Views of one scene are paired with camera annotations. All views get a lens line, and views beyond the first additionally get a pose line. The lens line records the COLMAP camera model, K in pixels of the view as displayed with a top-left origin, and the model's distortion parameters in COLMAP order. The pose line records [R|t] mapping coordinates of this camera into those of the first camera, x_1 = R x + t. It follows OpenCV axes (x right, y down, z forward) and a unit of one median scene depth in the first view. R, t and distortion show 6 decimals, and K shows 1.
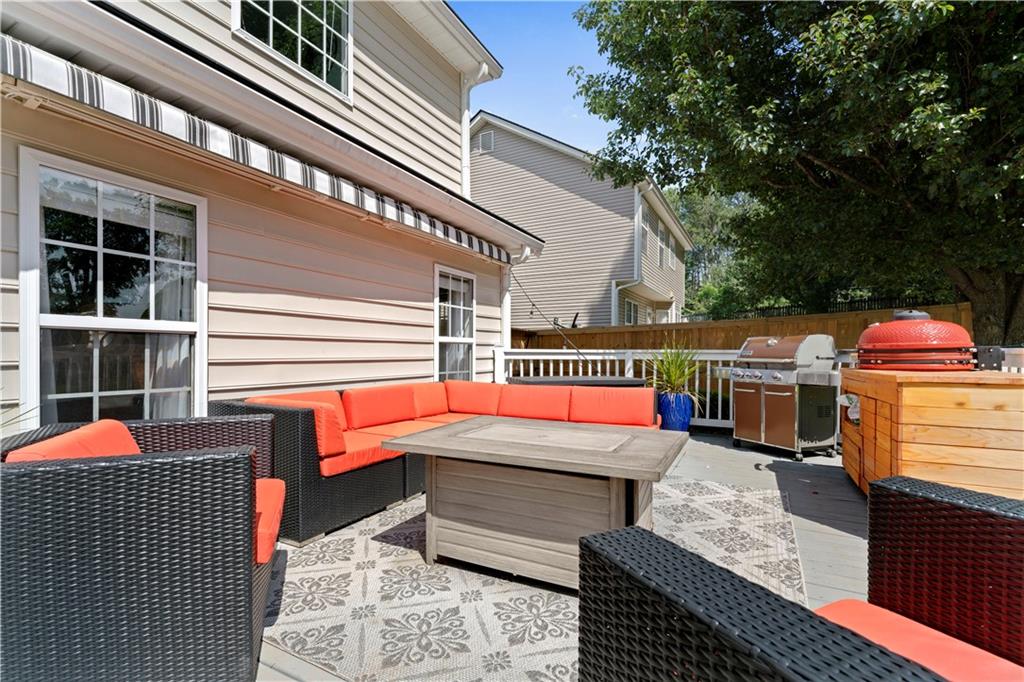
lens RADIAL K [[480.8, 0, 498.3], [0, 480.8, 353.0], [0, 0, 1]] dist [0.001753, 0.000659]
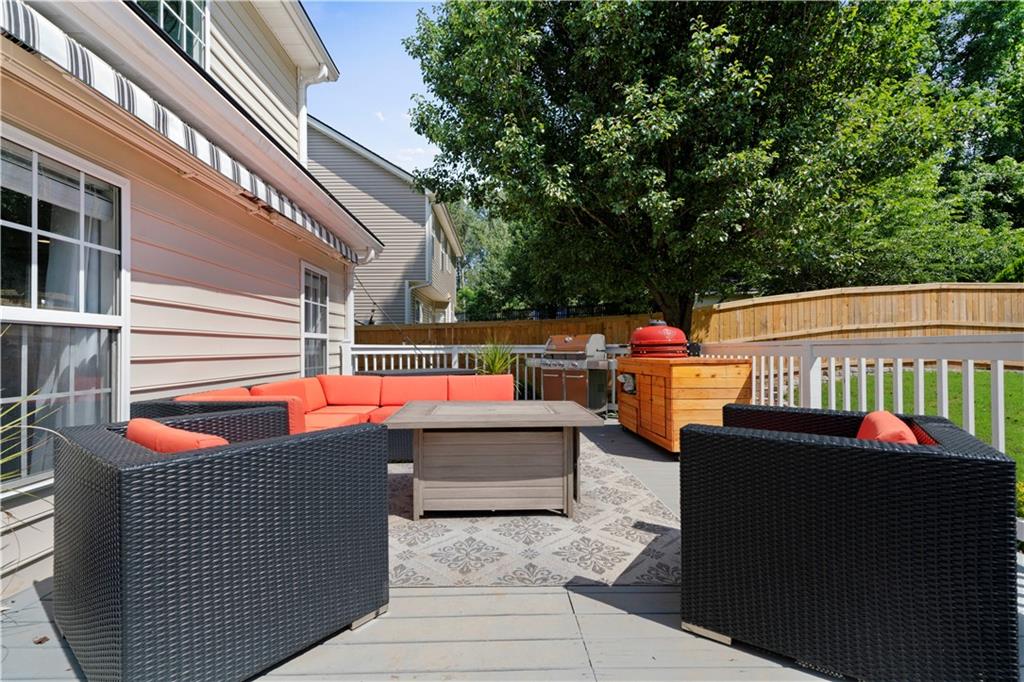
lens RADIAL K [[472.9, 0, 512.0], [0, 472.9, 341.0], [0, 0, 1]] dist [-0.000483, 0.000018]
pose [[0.864392, 0.001581, 0.502815, -0.246412], [0.006401, 0.999879, -0.014147, 0.000348], [-0.502777, 0.015447, 0.864278, -0.078501]]
